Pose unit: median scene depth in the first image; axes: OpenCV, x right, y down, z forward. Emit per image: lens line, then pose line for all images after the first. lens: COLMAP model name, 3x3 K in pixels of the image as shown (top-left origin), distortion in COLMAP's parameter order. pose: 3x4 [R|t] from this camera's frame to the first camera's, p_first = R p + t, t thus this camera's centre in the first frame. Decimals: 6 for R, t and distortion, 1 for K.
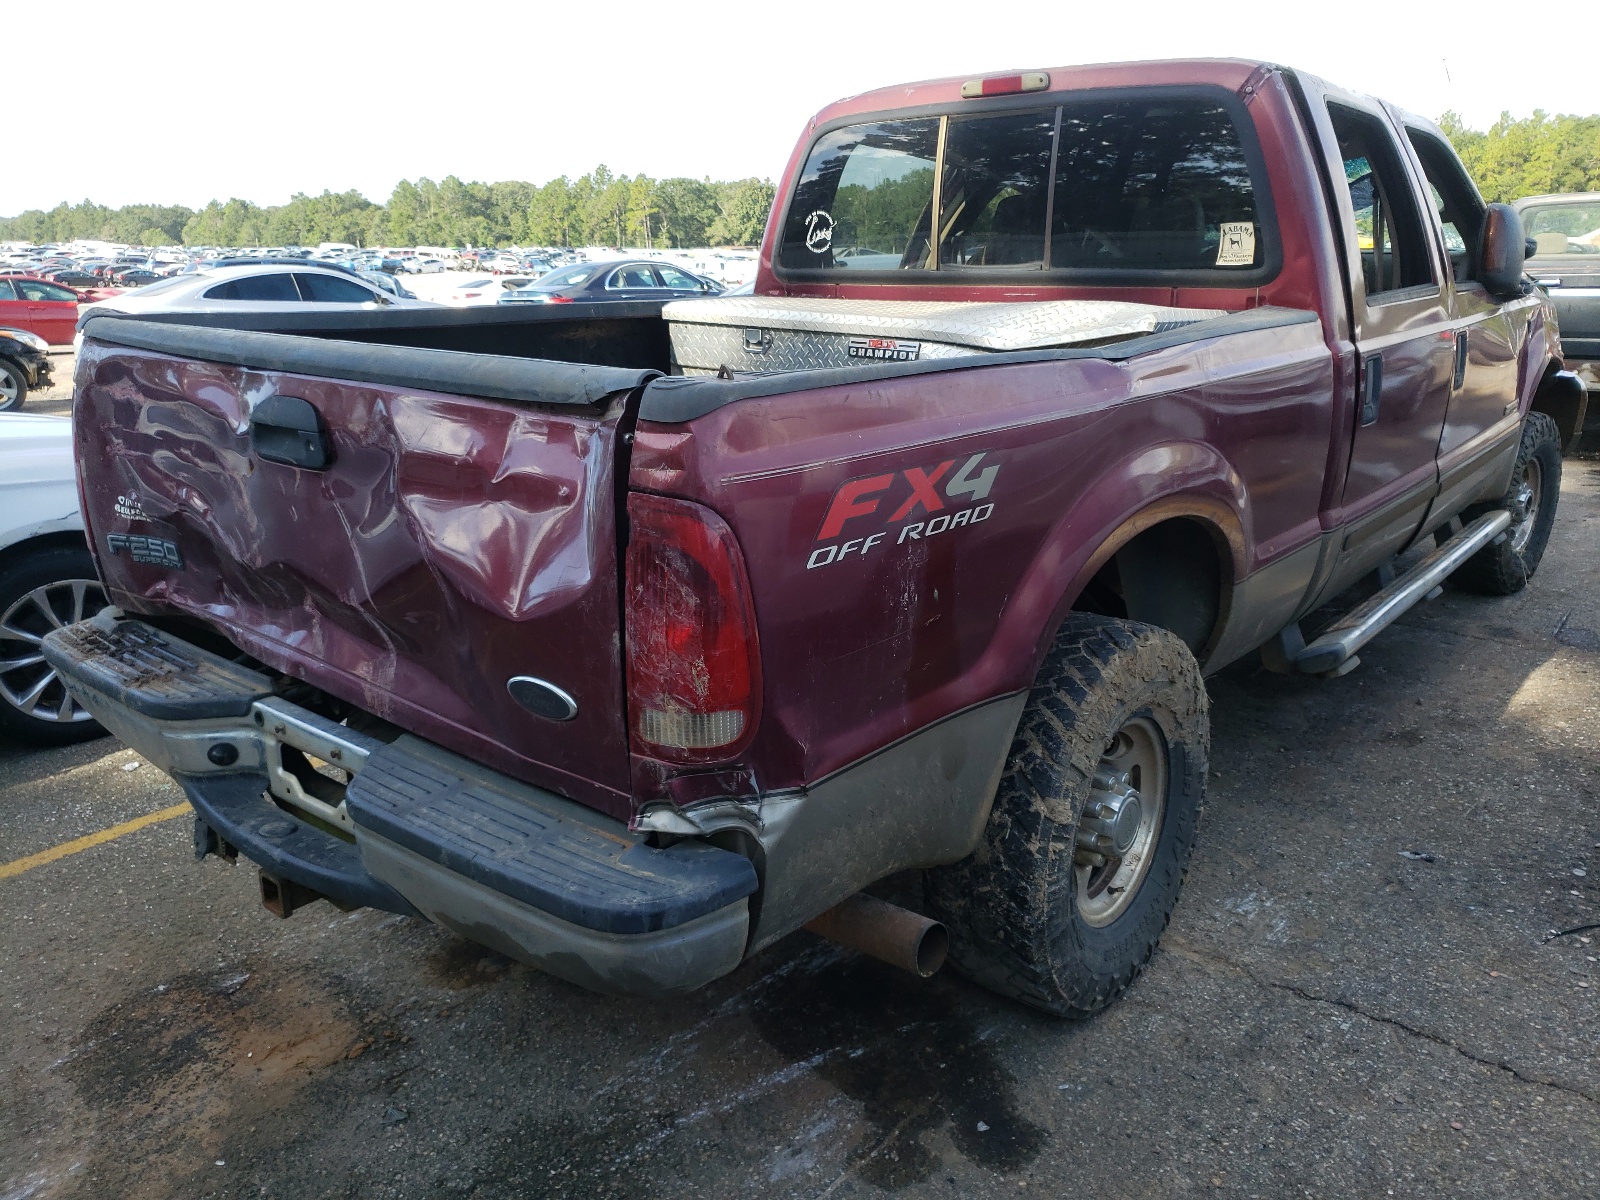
lens RADIAL K [[1291.4, 0, 849.8], [0, 1291.4, 589.1], [0, 0, 1]] dist [-0.004047, -0.008604]
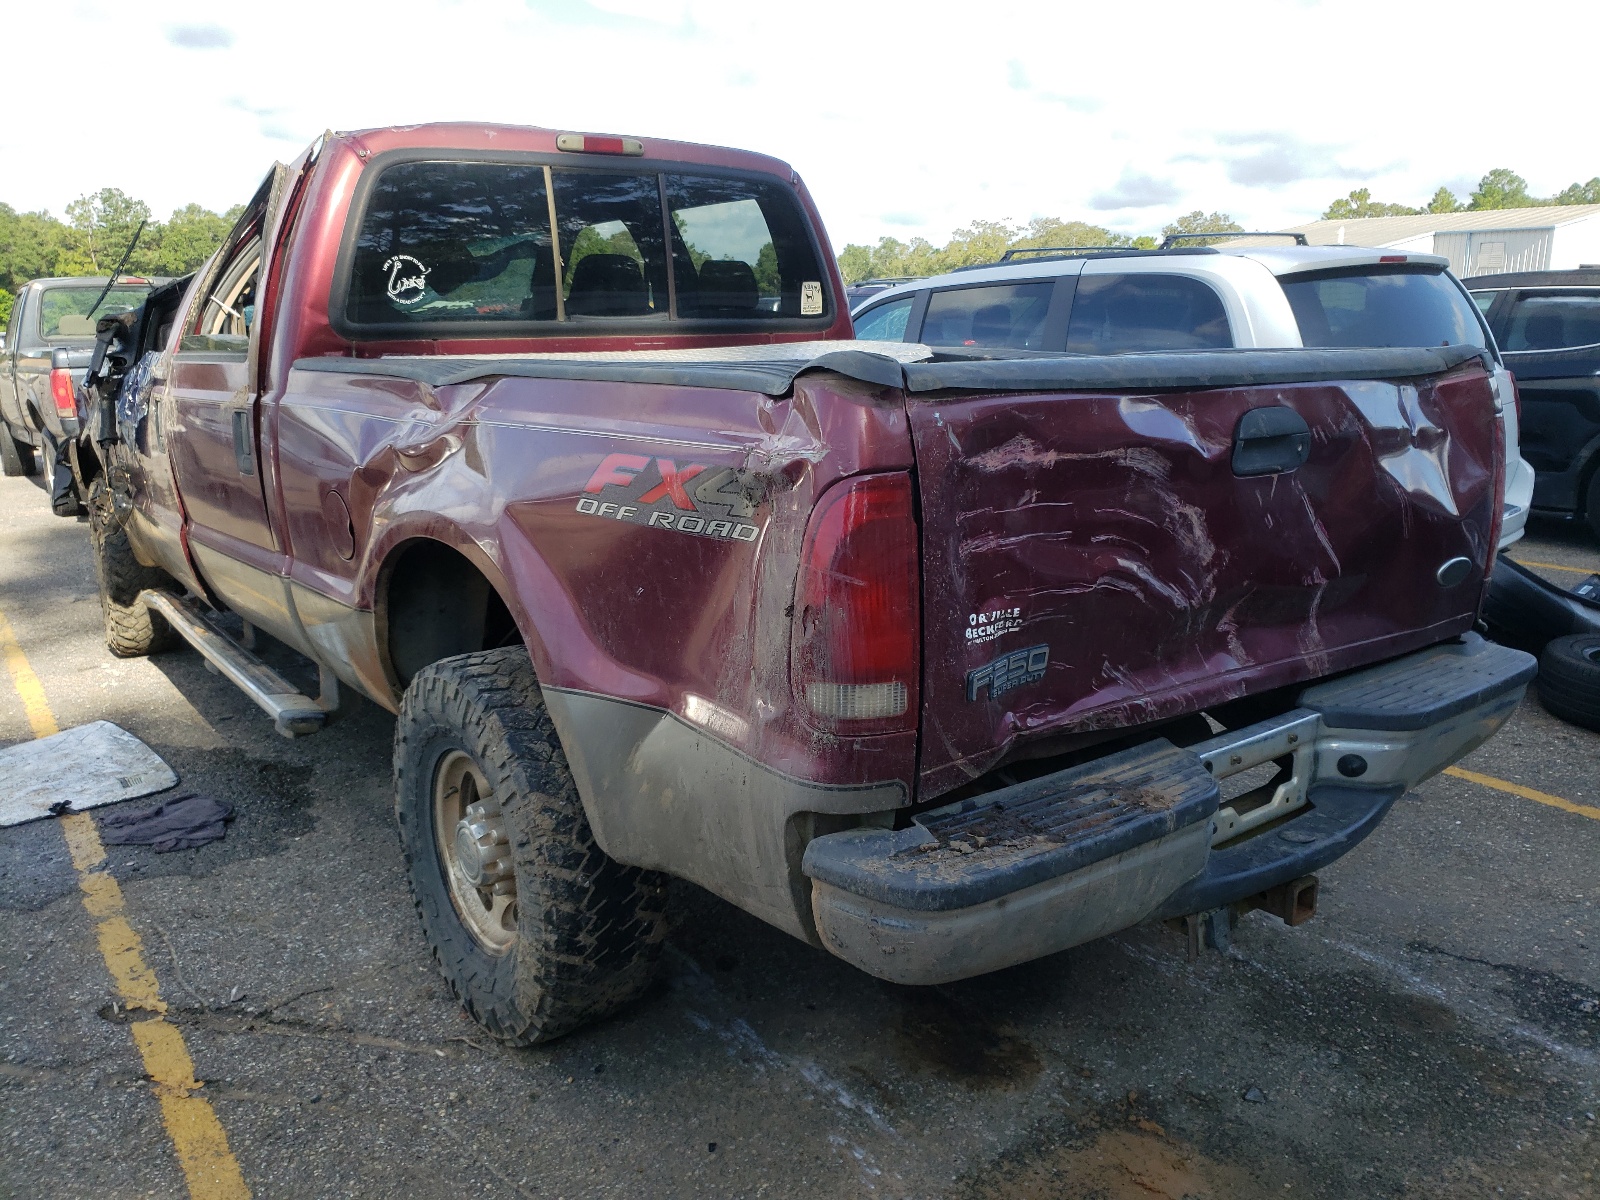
lens RADIAL K [[1270.5, 0, 800.0], [0, 1270.5, 600.0], [0, 0, 1]] dist [0.002146, -0.002405]
pose [[0.206945, -0.202100, 0.957251, -0.871233], [0.264769, 0.953489, 0.144067, -0.141931], [-0.941844, 0.223637, 0.250830, 0.654167]]
